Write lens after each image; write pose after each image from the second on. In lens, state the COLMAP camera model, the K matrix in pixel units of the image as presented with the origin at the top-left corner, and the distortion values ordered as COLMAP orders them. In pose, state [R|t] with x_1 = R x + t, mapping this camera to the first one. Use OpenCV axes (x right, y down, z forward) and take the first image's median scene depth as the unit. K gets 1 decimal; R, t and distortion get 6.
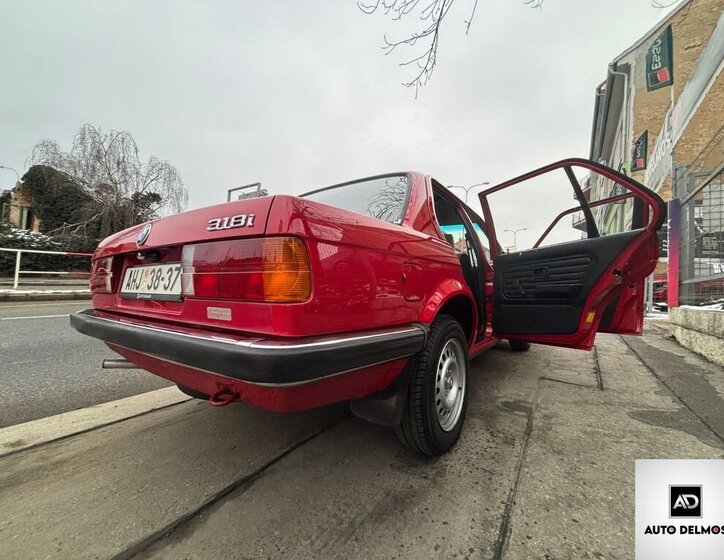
lens RADIAL K [[300.4, 0, 360.1], [0, 300.4, 279.5], [0, 0, 1]] dist [0.000545, 0.000192]
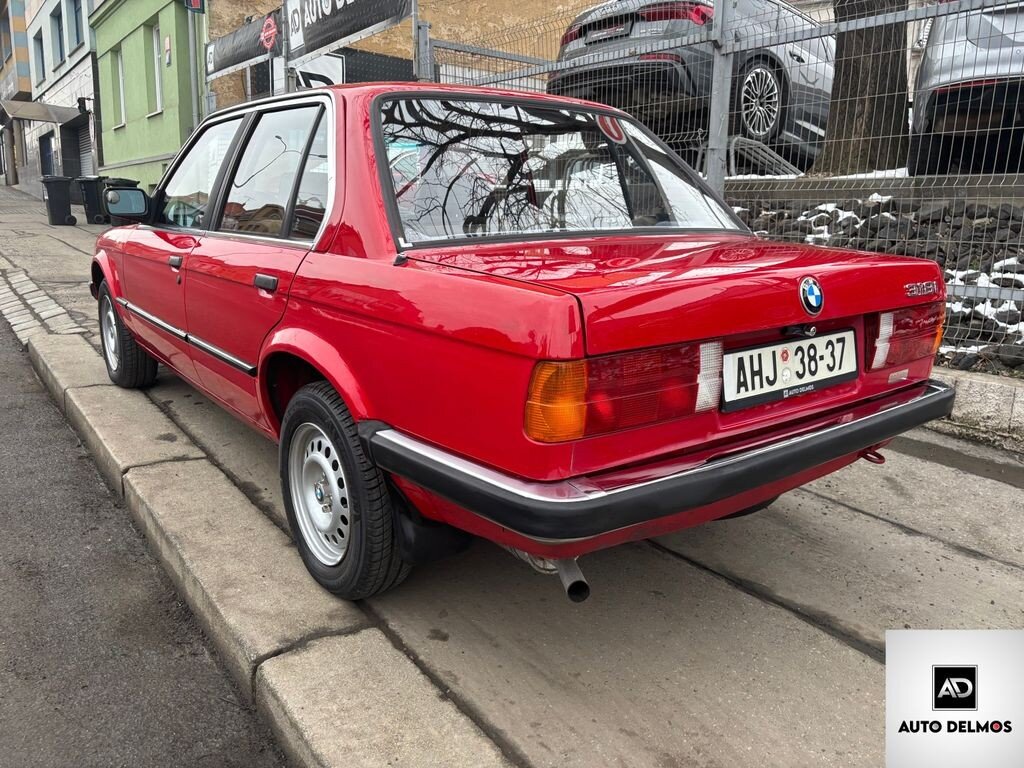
lens RADIAL K [[772.4, 0, 514.7], [0, 772.4, 395.1], [0, 0, 1]] dist [0.035593, -0.026981]
pose [[0.298491, -0.253739, 0.920065, -1.954724], [-0.043322, 0.959416, 0.278646, -0.299630], [-0.953429, -0.123033, 0.275384, 0.893745]]
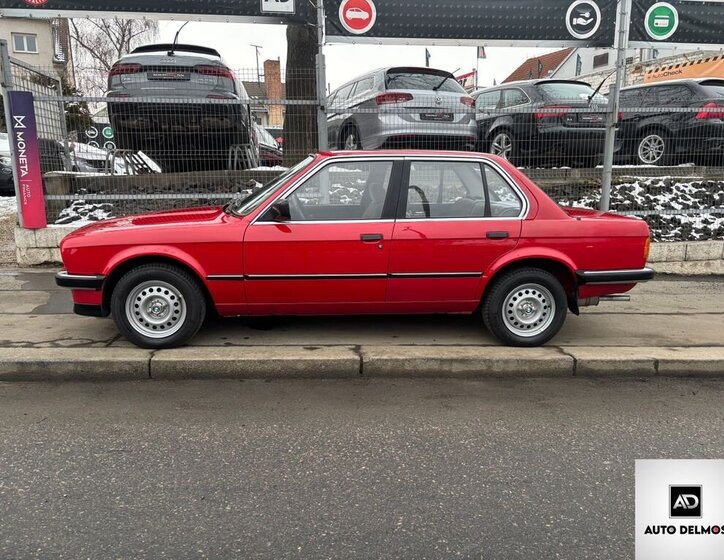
lens RADIAL K [[560.8, 0, 367.4], [0, 560.8, 290.1], [0, 0, 1]] dist [0.033497, -0.016929]
pose [[-0.662801, -0.185016, 0.725578, -2.282276], [-0.048969, 0.977629, 0.204555, -0.333329], [-0.747192, 0.100049, -0.657034, 4.367196]]
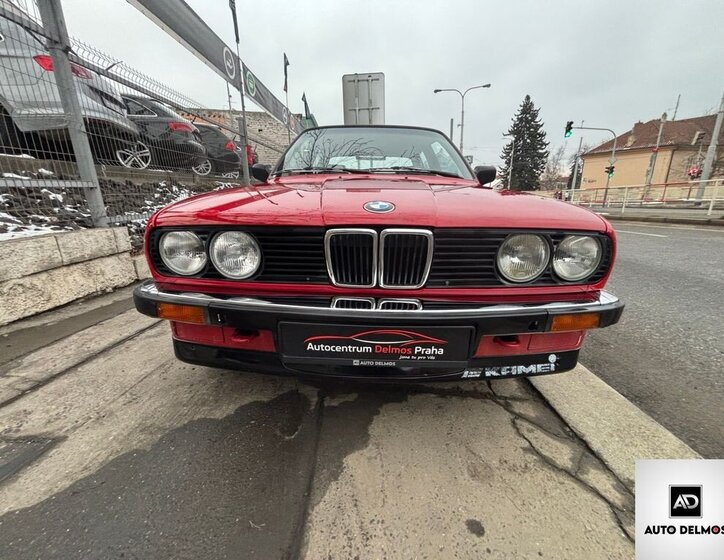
lens RADIAL K [[300.4, 0, 361.5], [0, 300.4, 277.7], [0, 0, 1]] dist [0.000545, 0.000192]
pose [[-0.824442, 0.122232, -0.552590, 1.645482], [-0.003687, 0.975217, 0.221219, 0.043716], [0.565935, 0.184419, -0.803559, 3.871656]]
